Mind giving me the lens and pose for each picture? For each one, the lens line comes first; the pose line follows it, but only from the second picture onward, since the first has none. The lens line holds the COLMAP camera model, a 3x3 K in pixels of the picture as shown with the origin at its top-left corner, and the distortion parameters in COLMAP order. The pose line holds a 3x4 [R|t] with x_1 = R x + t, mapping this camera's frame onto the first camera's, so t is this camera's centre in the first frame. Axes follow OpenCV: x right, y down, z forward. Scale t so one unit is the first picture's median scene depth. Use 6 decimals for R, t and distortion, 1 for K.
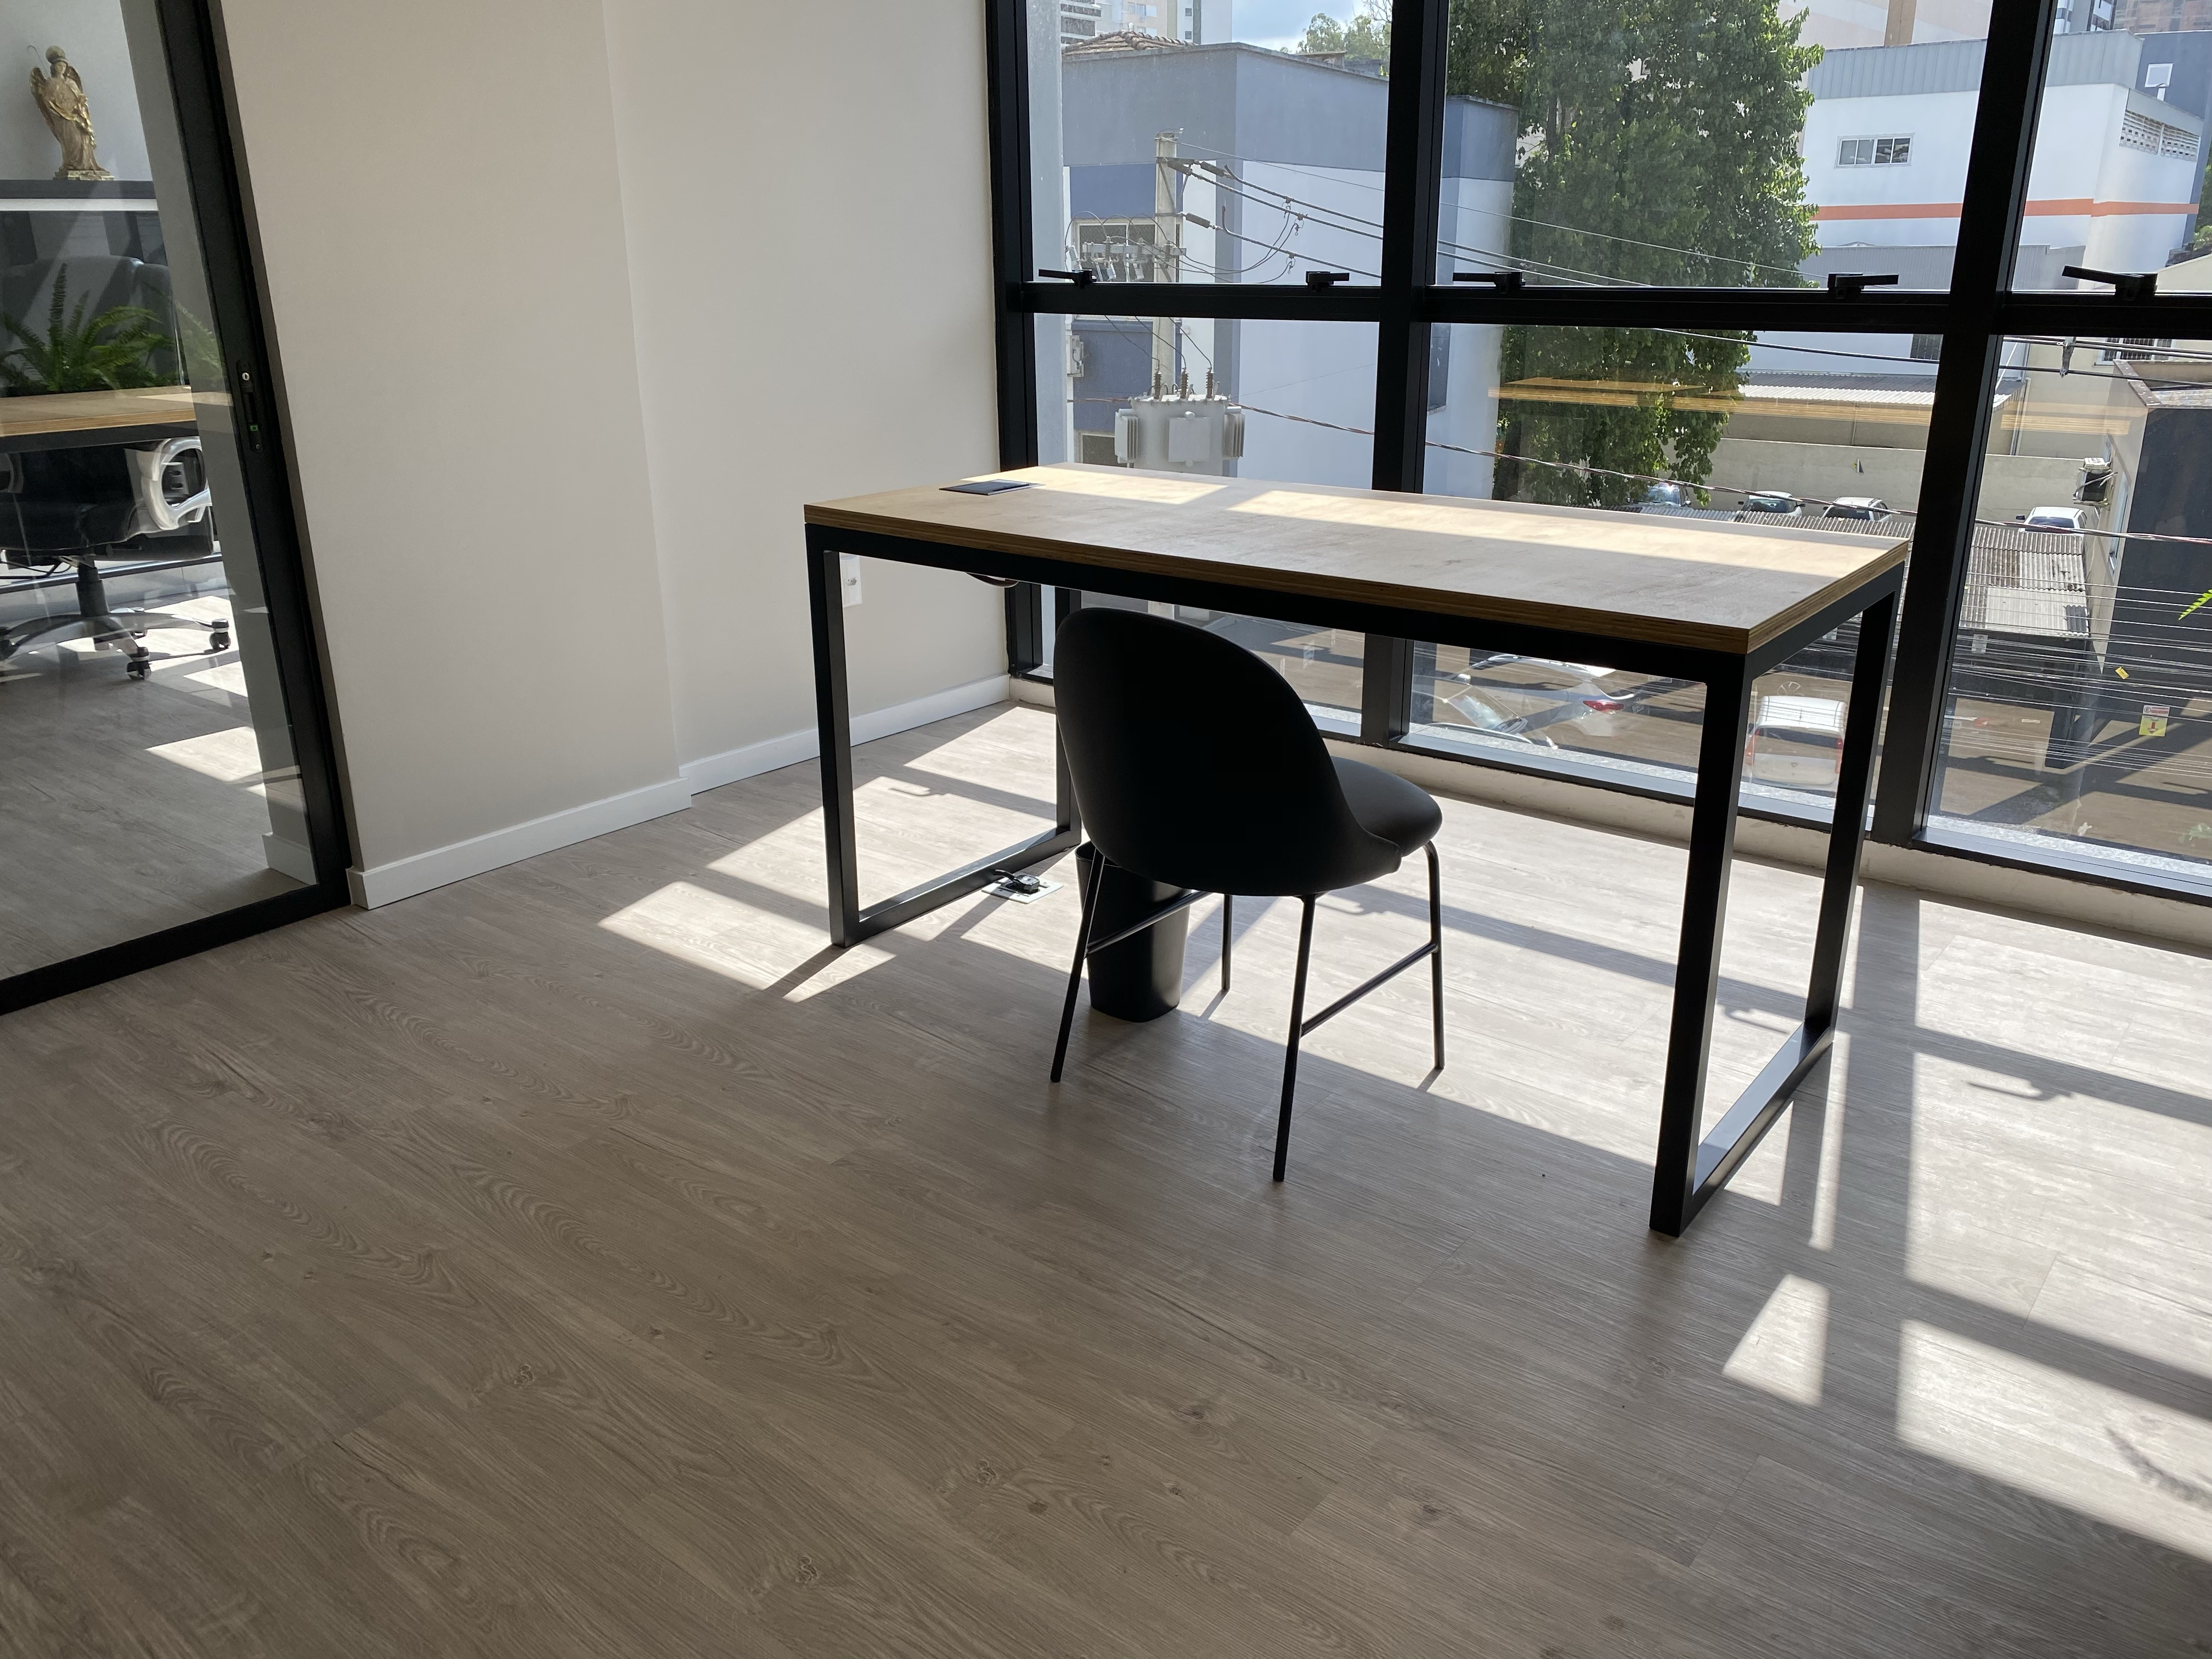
lens RADIAL K [[1674.8, 0, 1100.6], [0, 1674.8, 829.7], [0, 0, 1]] dist [0.012406, -0.000857]
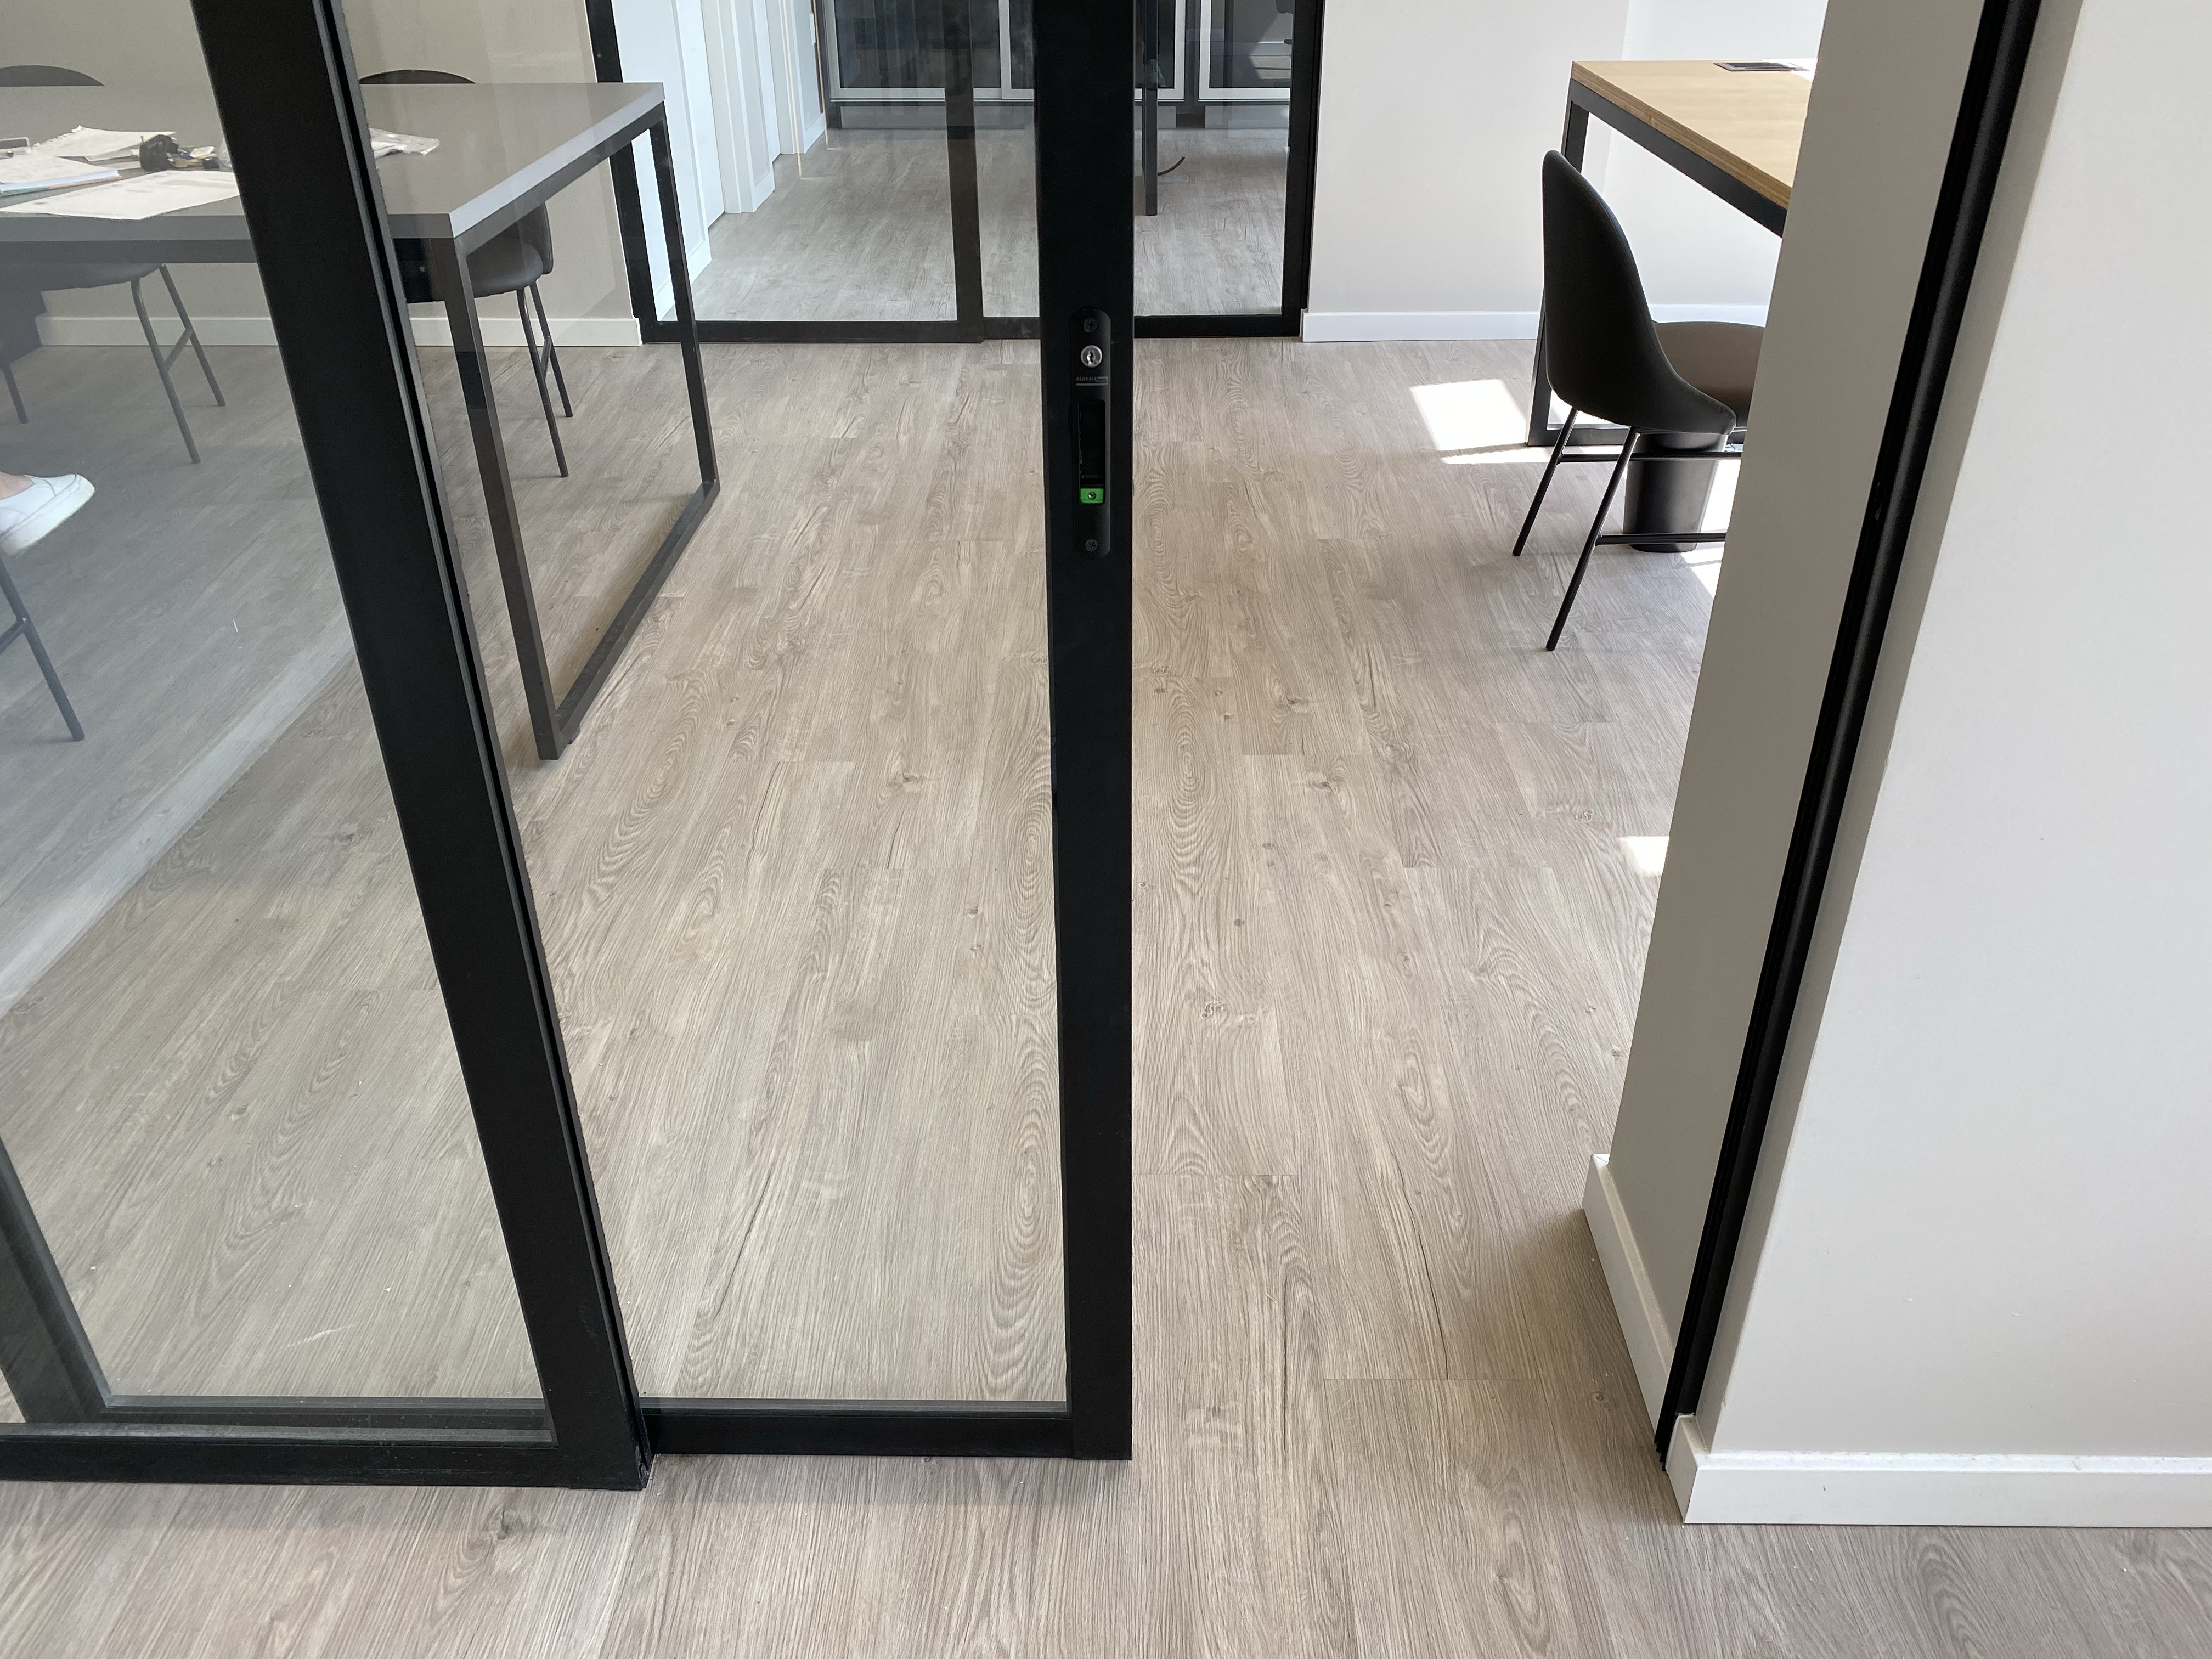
lens RADIAL K [[1674.8, 0, 1115.0], [0, 1674.8, 823.5], [0, 0, 1]] dist [0.012406, -0.000857]
pose [[0.620724, 0.414107, -0.665745, 0.846180], [-0.266272, 0.910009, 0.317778, 0.013308], [0.737428, -0.019983, 0.675130, -0.103859]]
